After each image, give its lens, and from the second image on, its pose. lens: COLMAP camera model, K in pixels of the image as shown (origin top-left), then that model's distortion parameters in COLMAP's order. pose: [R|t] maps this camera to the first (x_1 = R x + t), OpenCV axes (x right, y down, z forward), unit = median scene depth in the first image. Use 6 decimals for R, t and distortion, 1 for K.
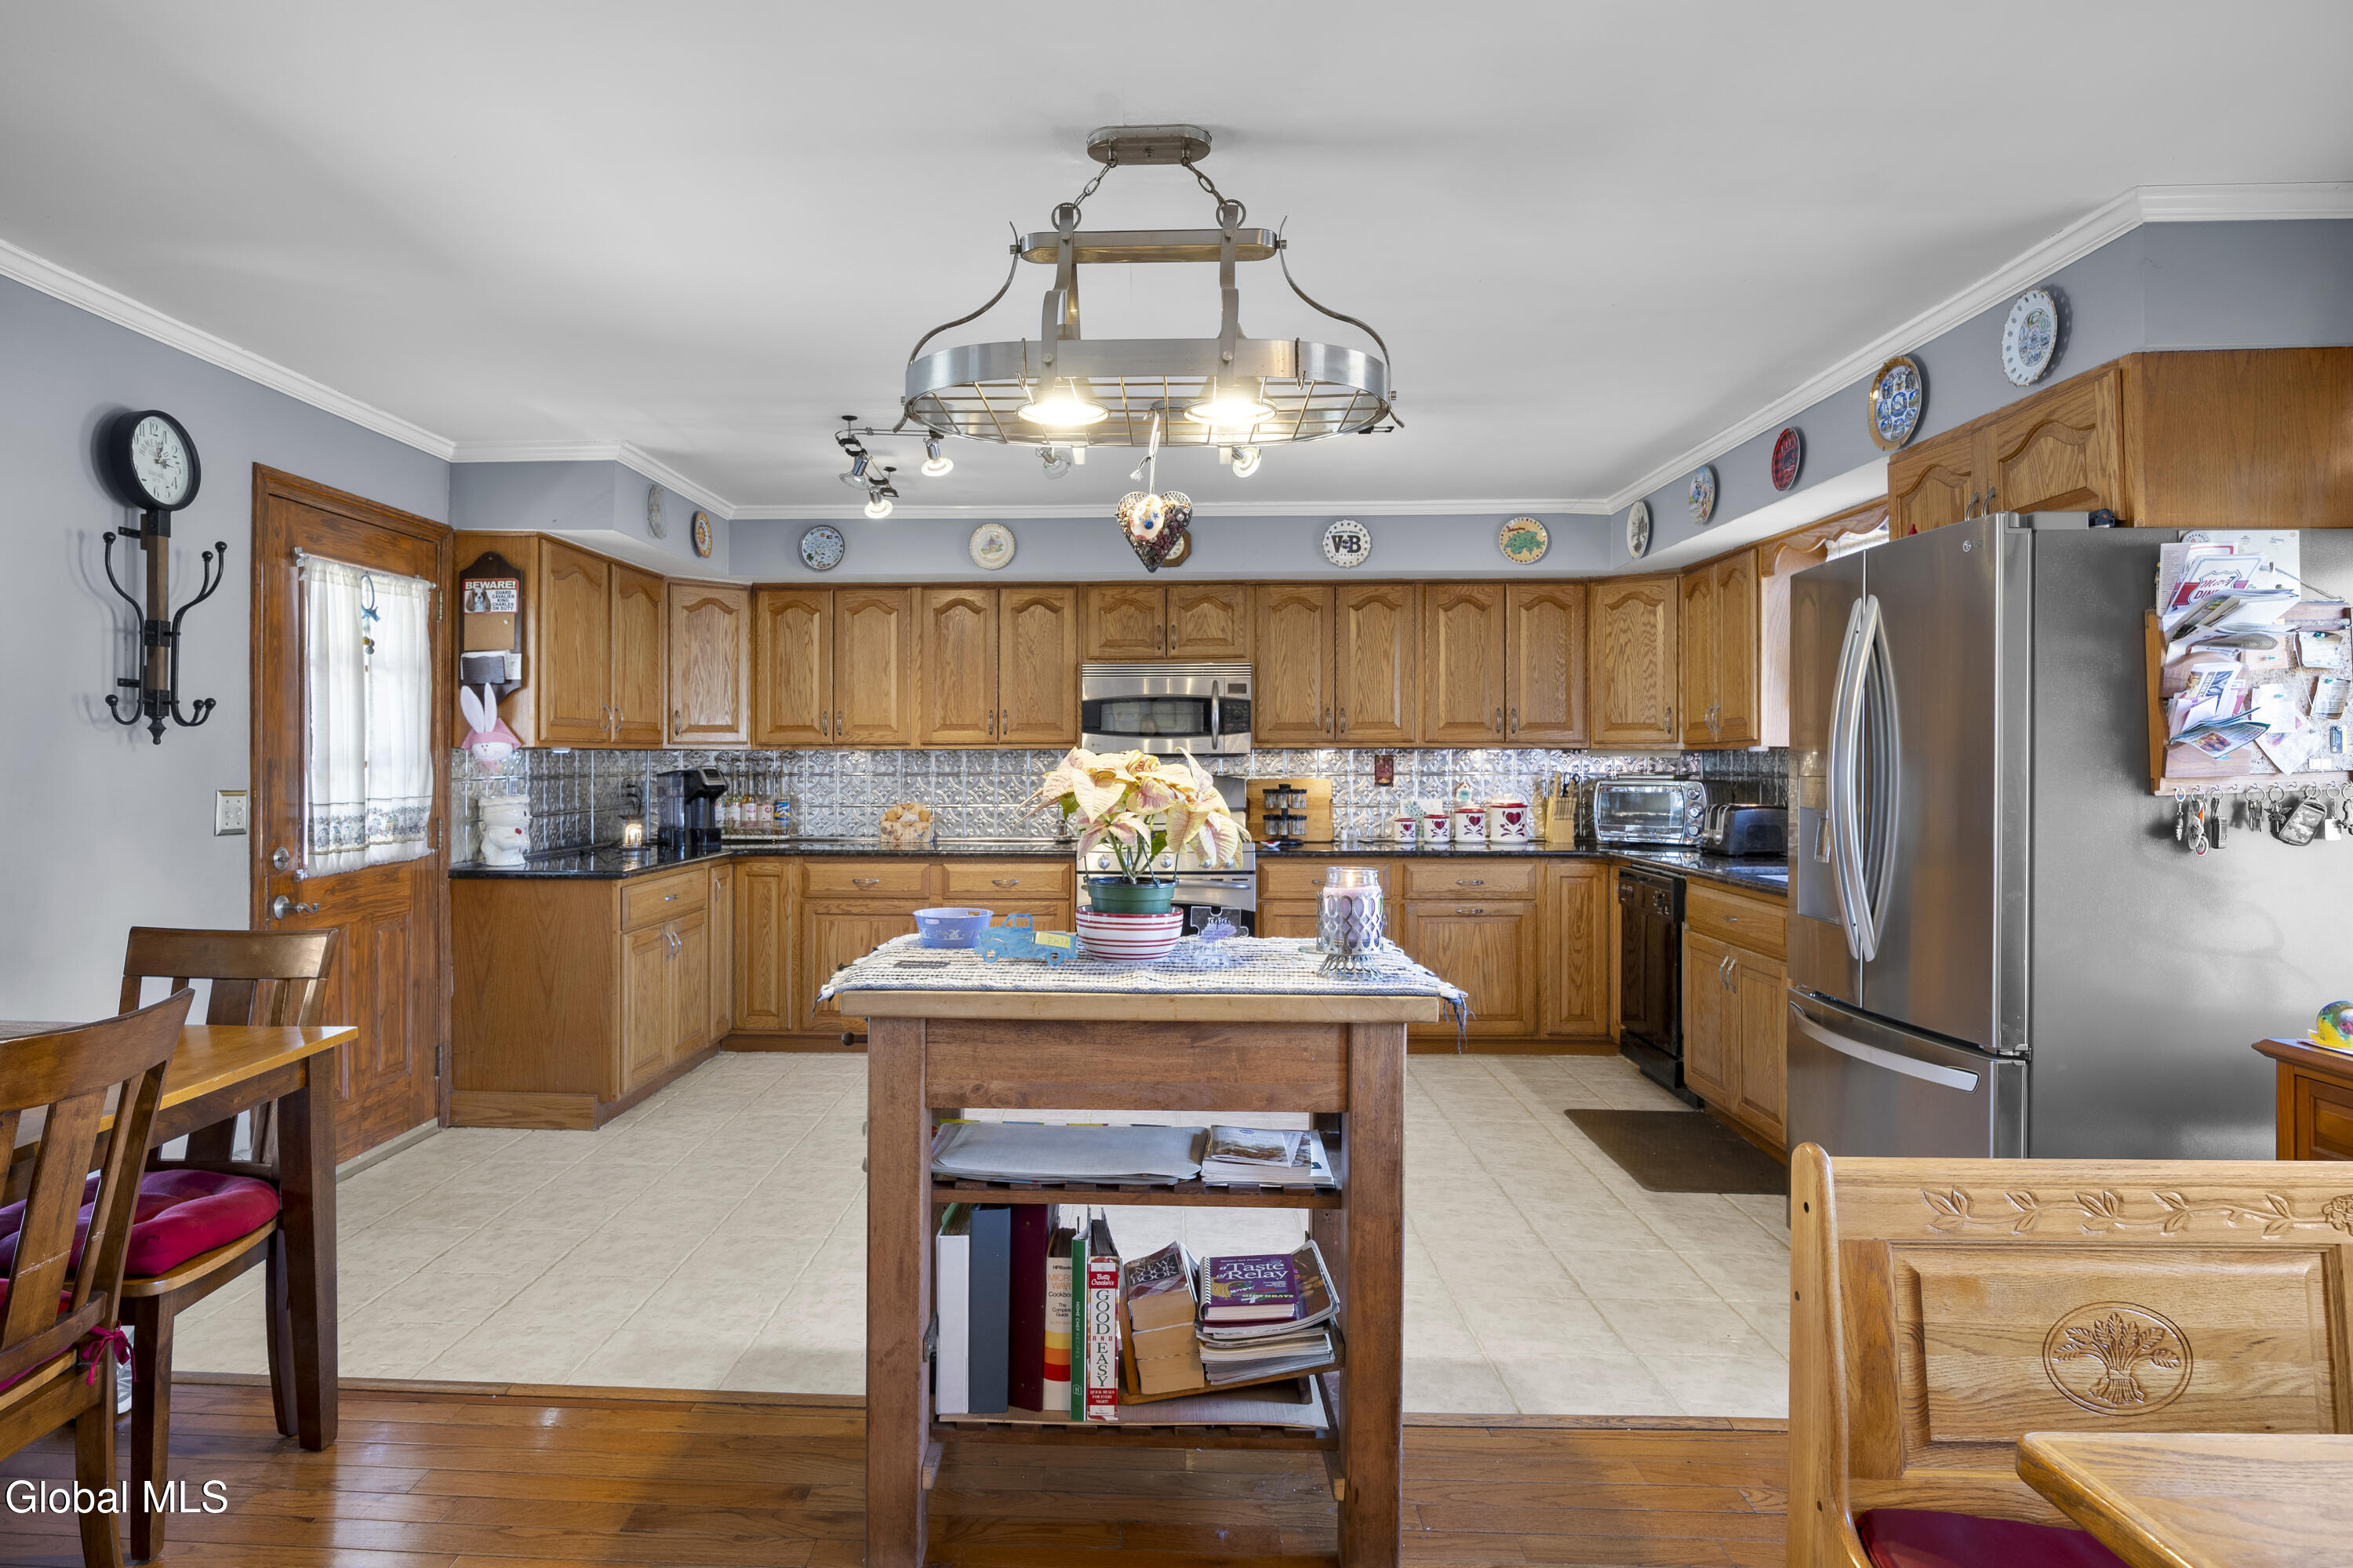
lens RADIAL K [[1413.5, 0, 1175.8], [0, 1413.5, 790.0], [0, 0, 1]] dist [-0.010908, -0.000570]
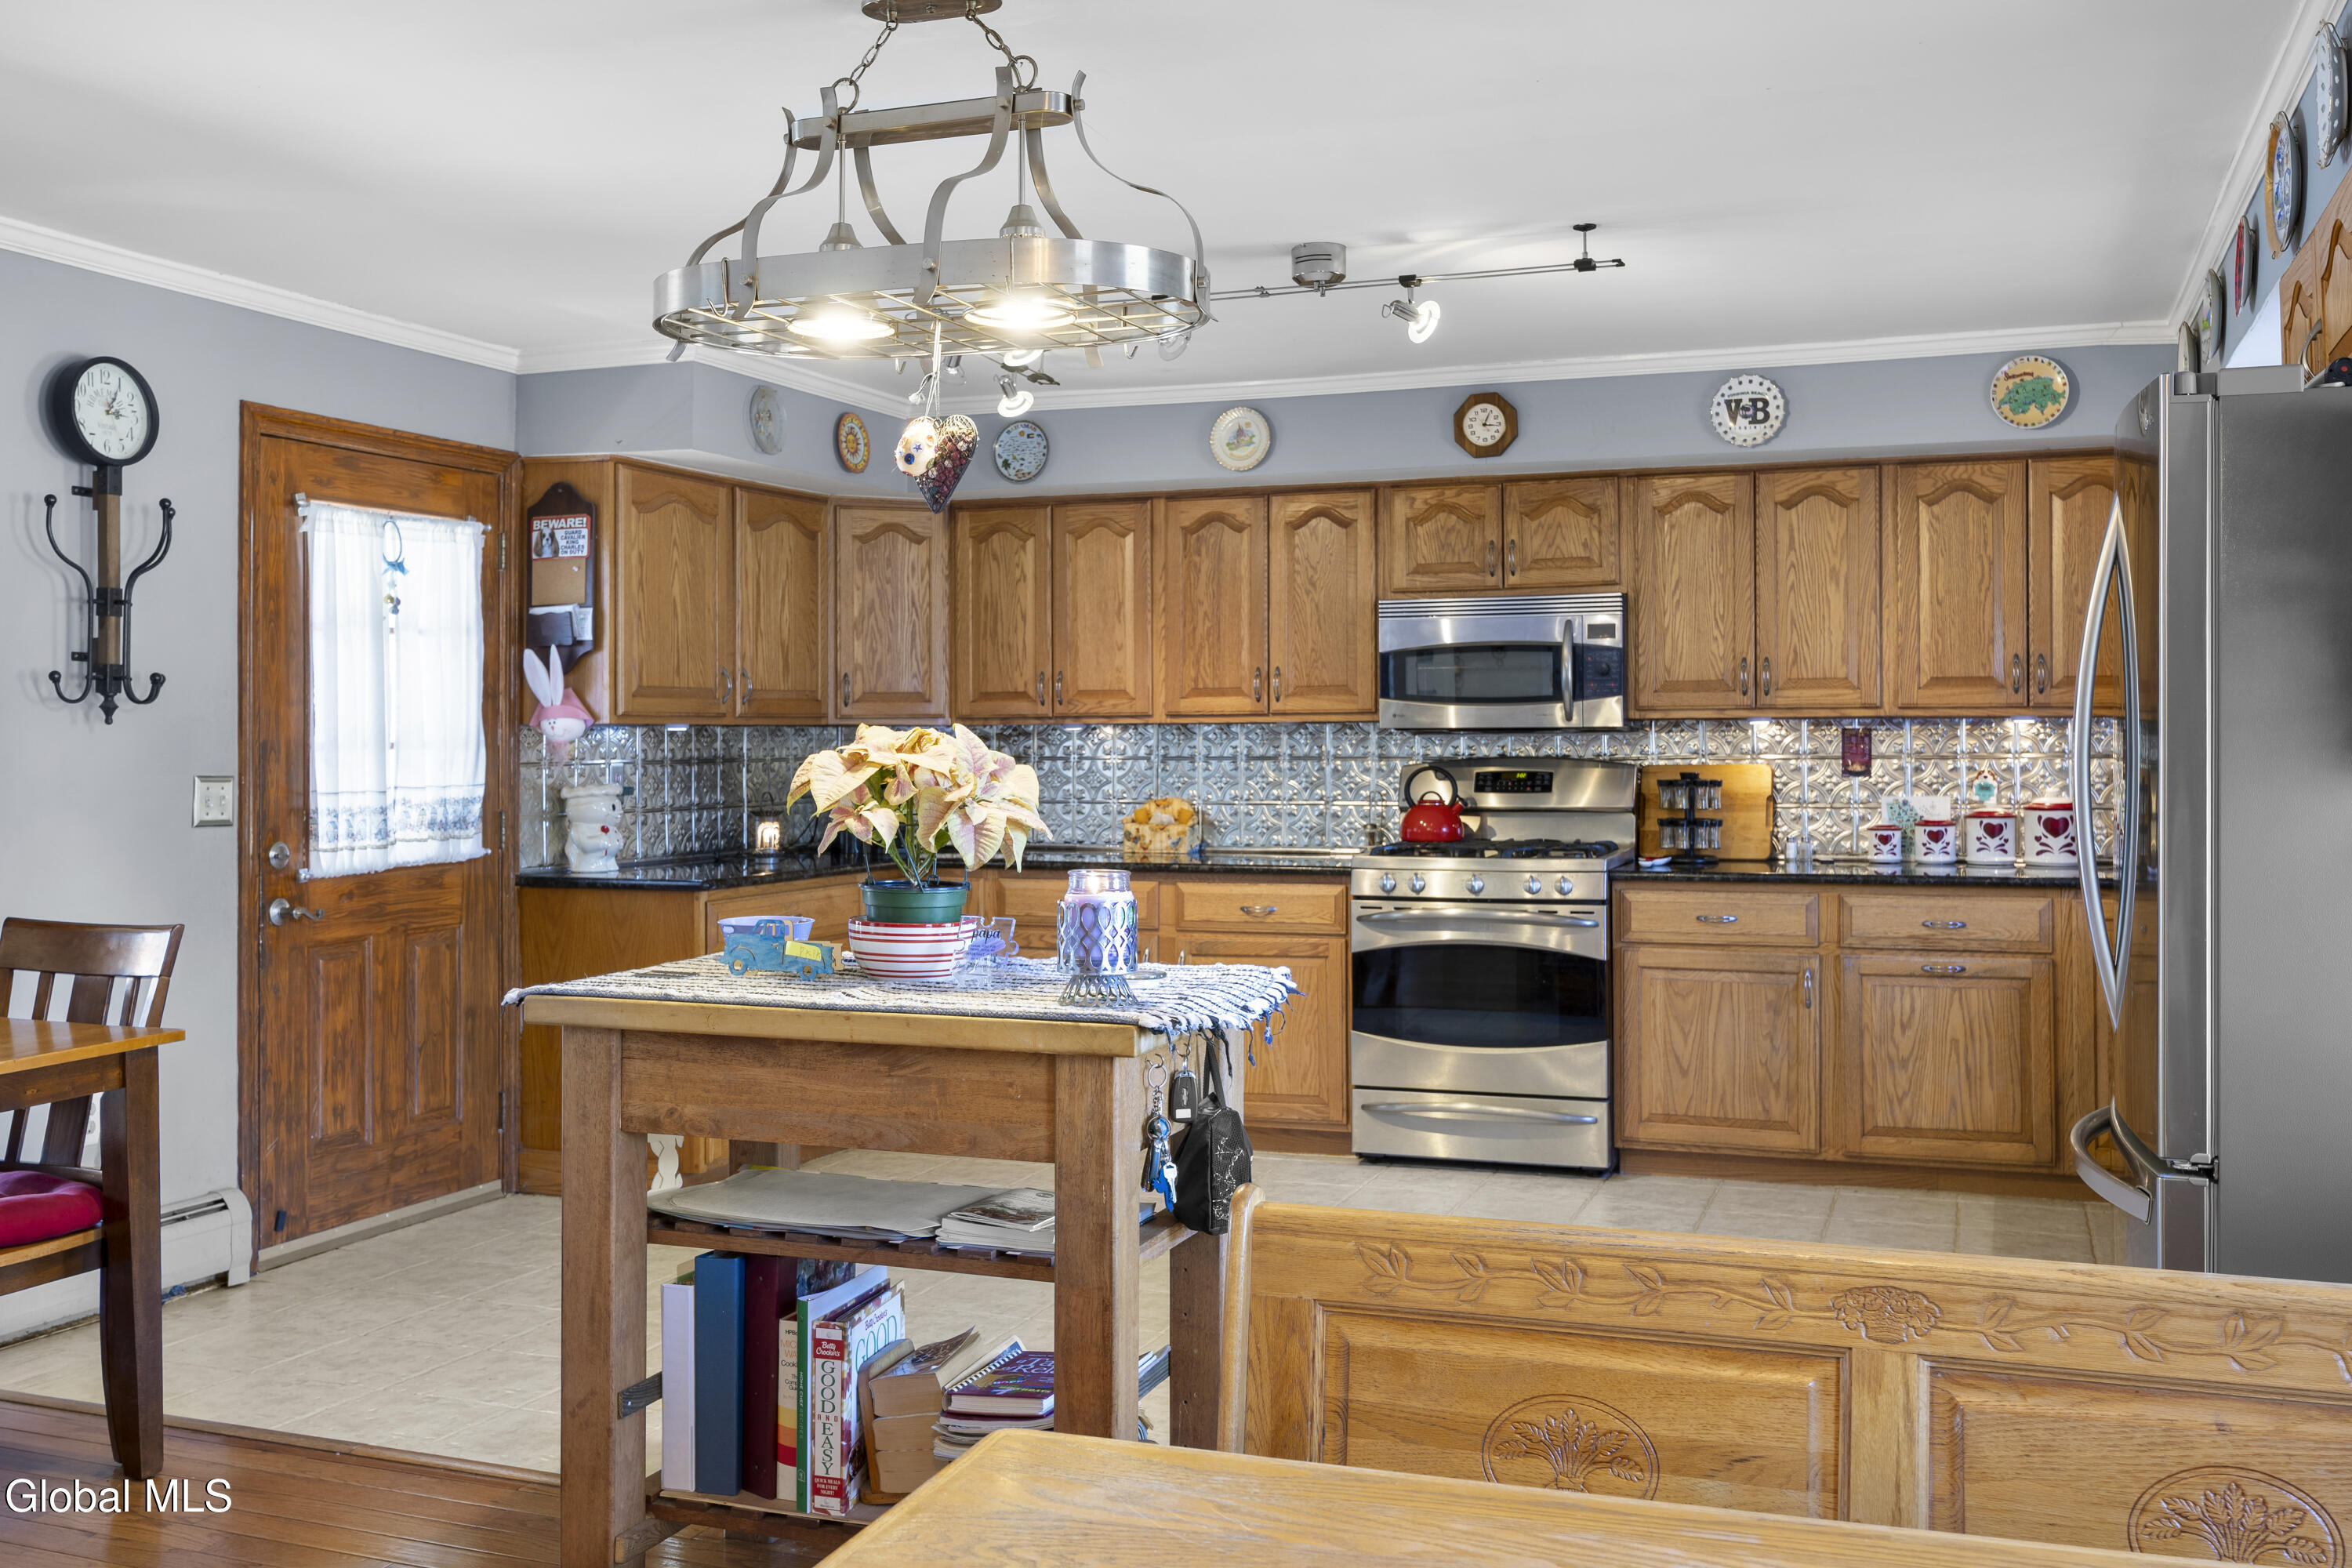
lens RADIAL K [[2199.9, 0, 1174.5], [0, 2199.9, 772.8], [0, 0, 1]] dist [-0.000452, 0.000000]
pose [[0.949563, 0.001798, -0.313571, 0.305345], [-0.003279, 0.999986, -0.004196, 0.001986], [0.313559, 0.005013, 0.949555, -0.107541]]
